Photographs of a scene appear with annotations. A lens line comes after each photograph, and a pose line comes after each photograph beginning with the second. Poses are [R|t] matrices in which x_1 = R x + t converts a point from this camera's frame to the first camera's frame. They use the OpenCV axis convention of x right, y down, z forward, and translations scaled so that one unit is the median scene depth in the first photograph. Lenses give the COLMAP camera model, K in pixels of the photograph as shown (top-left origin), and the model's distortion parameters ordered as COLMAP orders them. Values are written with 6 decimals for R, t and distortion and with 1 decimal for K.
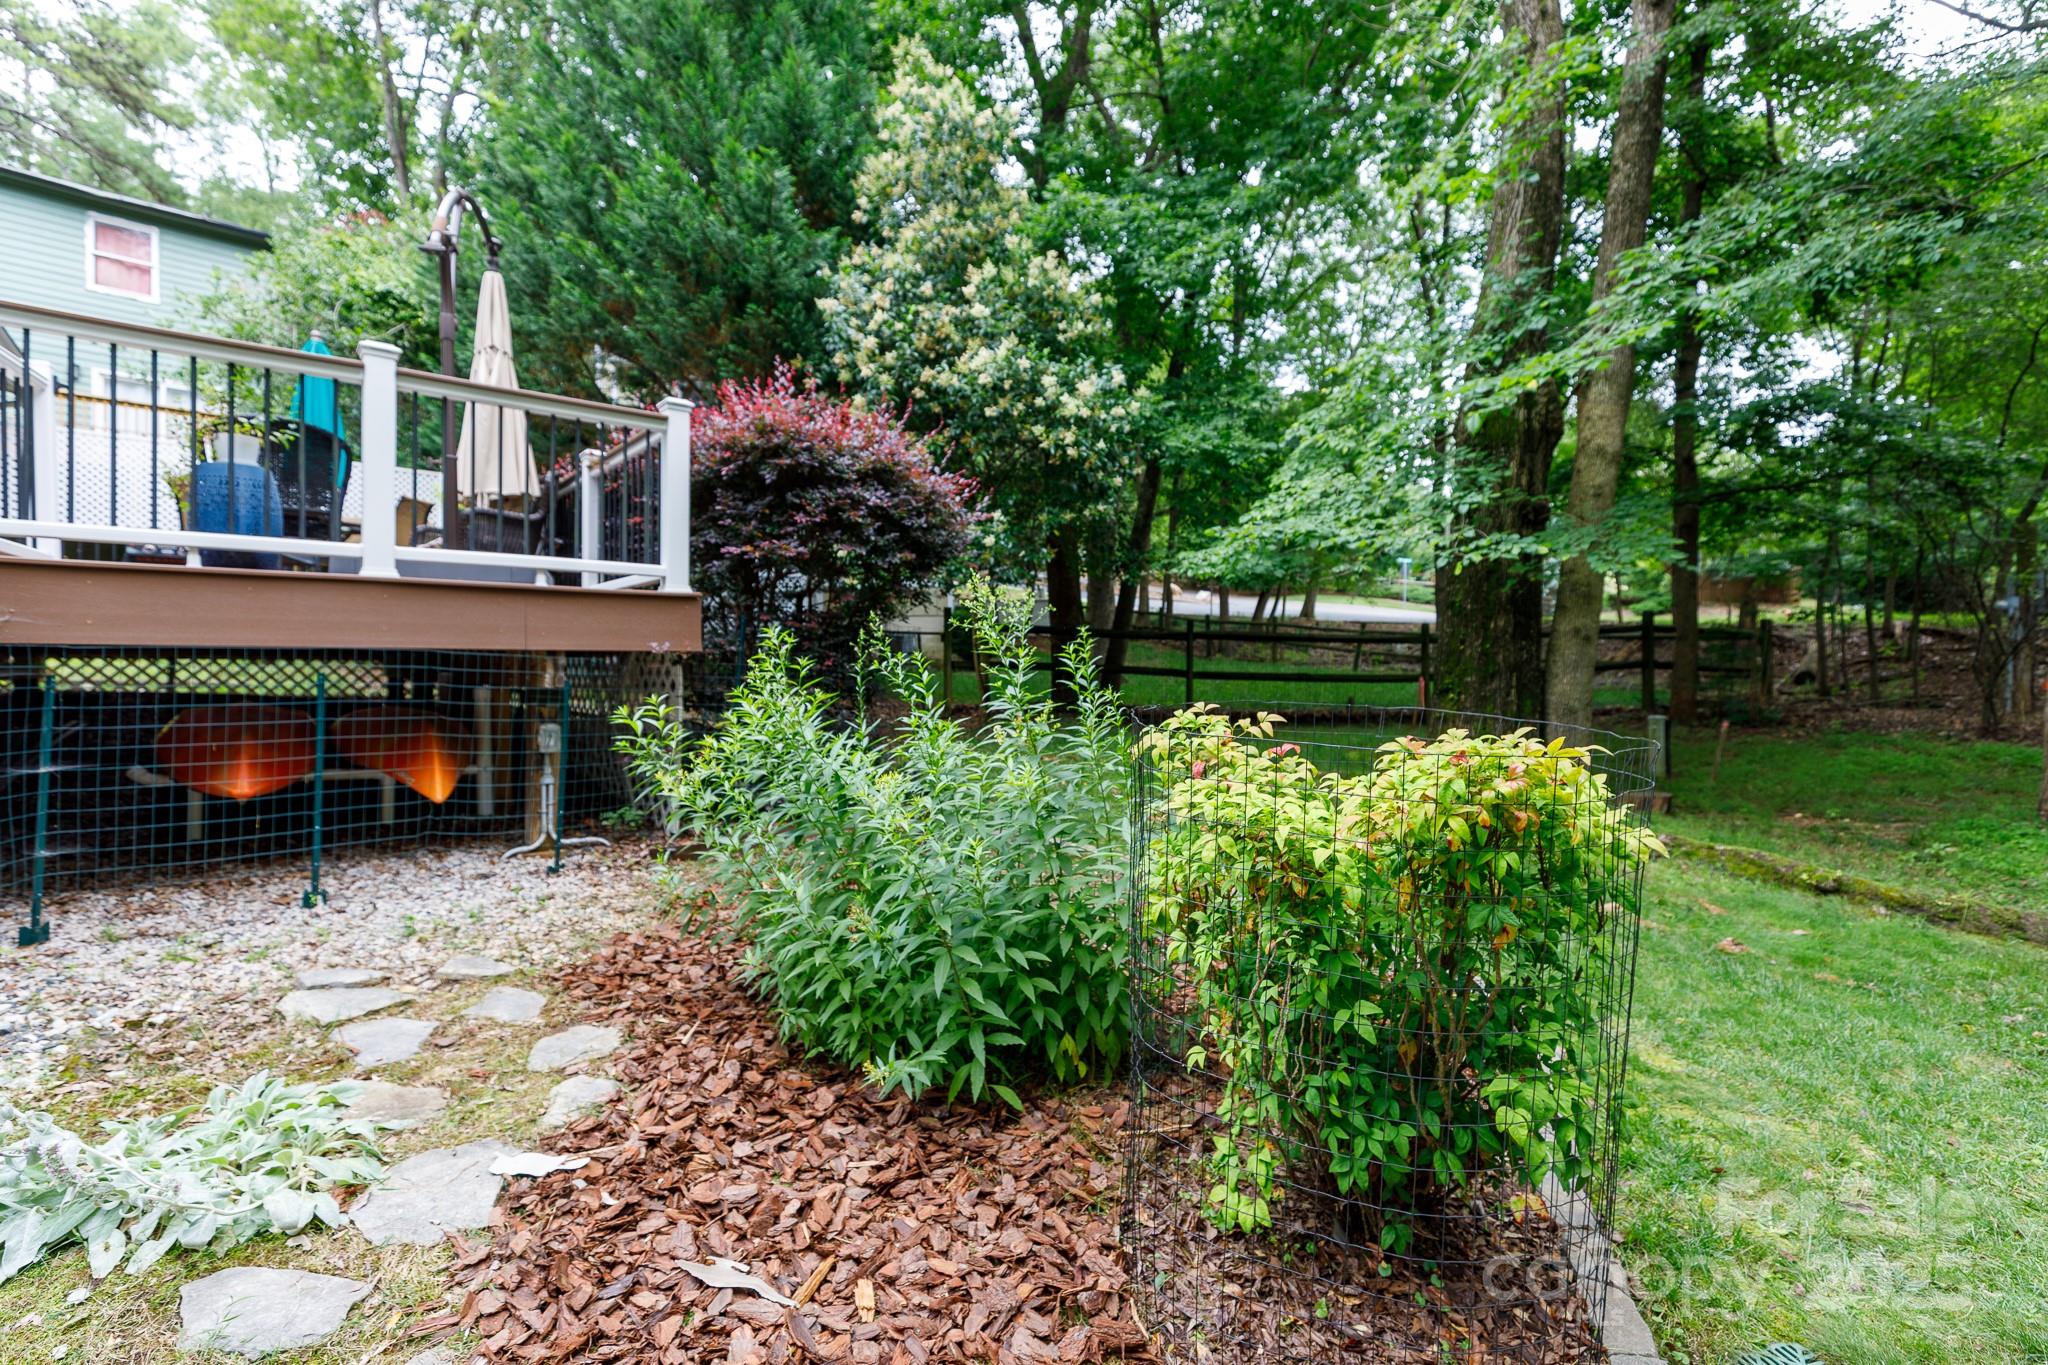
lens RADIAL K [[915.3, 0, 1022.5], [0, 915.3, 672.1], [0, 0, 1]] dist [0.001241, -0.000492]
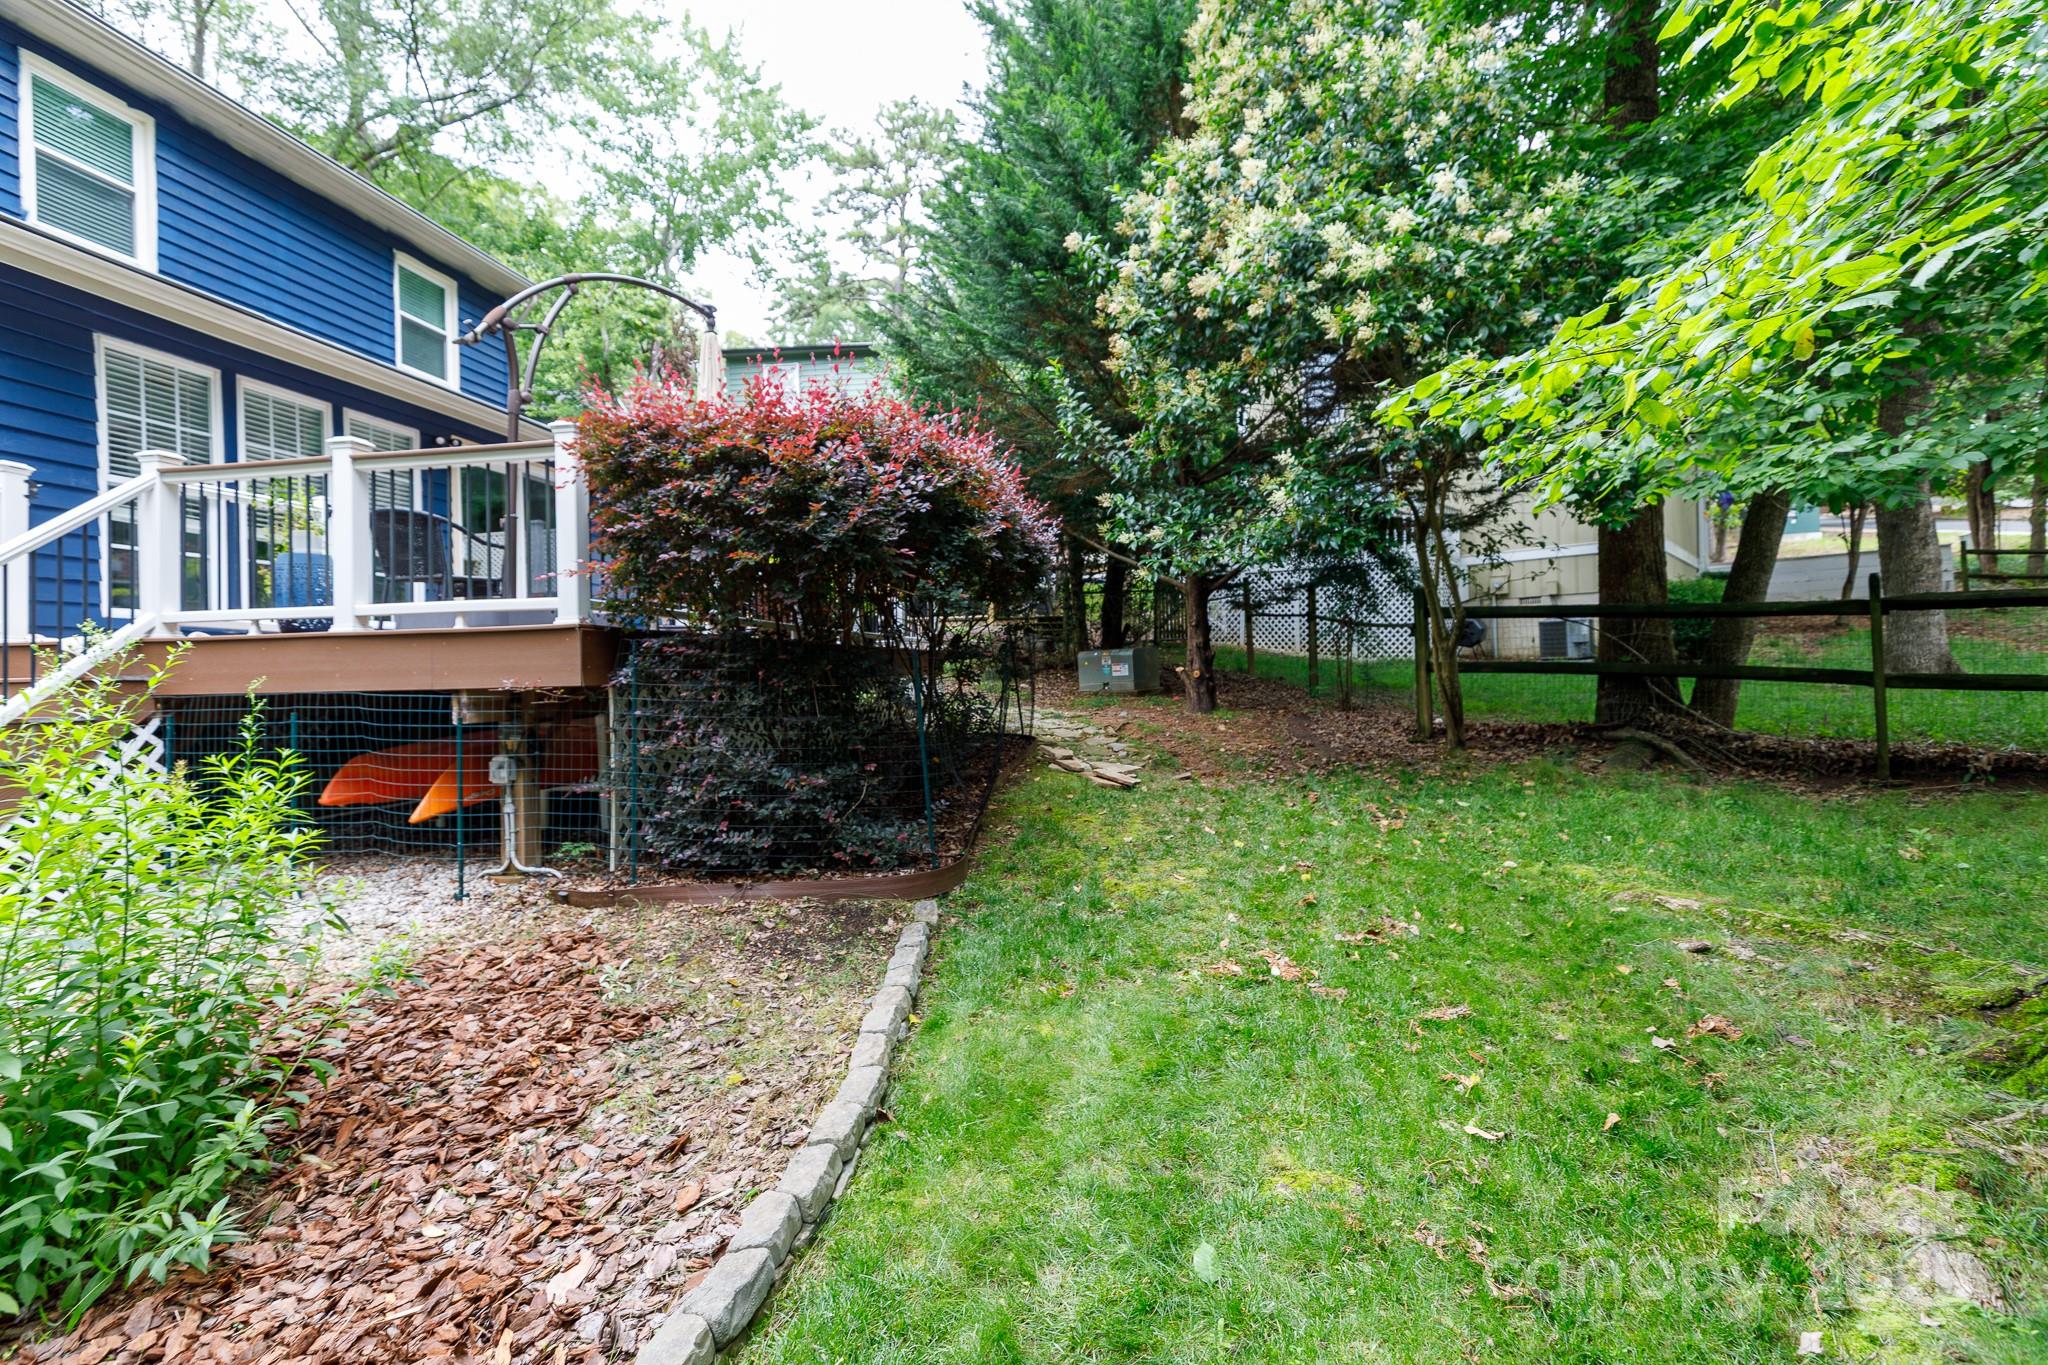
lens RADIAL K [[947.9, 0, 1024.0], [0, 947.9, 682.5], [0, 0, 1]] dist [-0.033875, 0.000423]
pose [[0.636033, -0.011540, -0.771575, 0.722926], [0.010033, 0.999927, -0.006685, -0.017444], [0.771596, -0.003489, 0.636103, 0.814682]]
